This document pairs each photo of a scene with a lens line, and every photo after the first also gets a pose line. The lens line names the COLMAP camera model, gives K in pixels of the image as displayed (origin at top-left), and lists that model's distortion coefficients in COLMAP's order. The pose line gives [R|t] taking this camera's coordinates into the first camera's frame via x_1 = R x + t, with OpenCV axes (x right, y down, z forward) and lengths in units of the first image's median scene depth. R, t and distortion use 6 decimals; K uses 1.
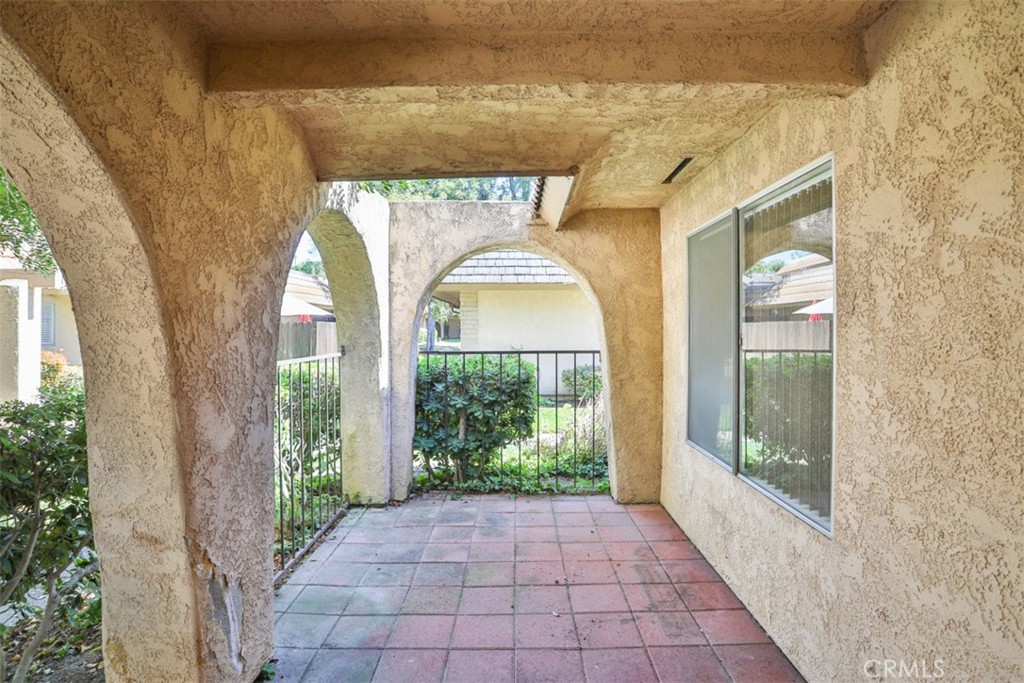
lens RADIAL K [[519.0, 0, 510.6], [0, 519.0, 336.4], [0, 0, 1]] dist [-0.044688, 0.010072]
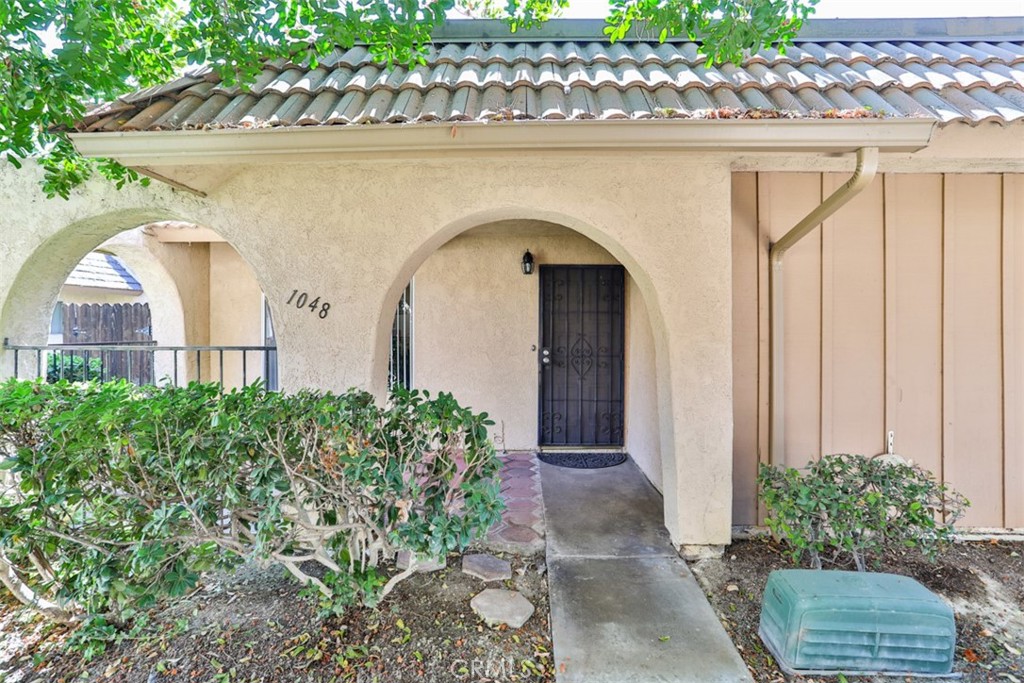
lens RADIAL K [[519.0, 0, 508.2], [0, 519.0, 334.7], [0, 0, 1]] dist [-0.044688, 0.010072]
pose [[0.023496, -0.004578, 0.999713, -2.841462], [0.013044, 0.999906, 0.004273, 0.049767], [-0.999639, 0.012940, 0.023553, 0.426912]]
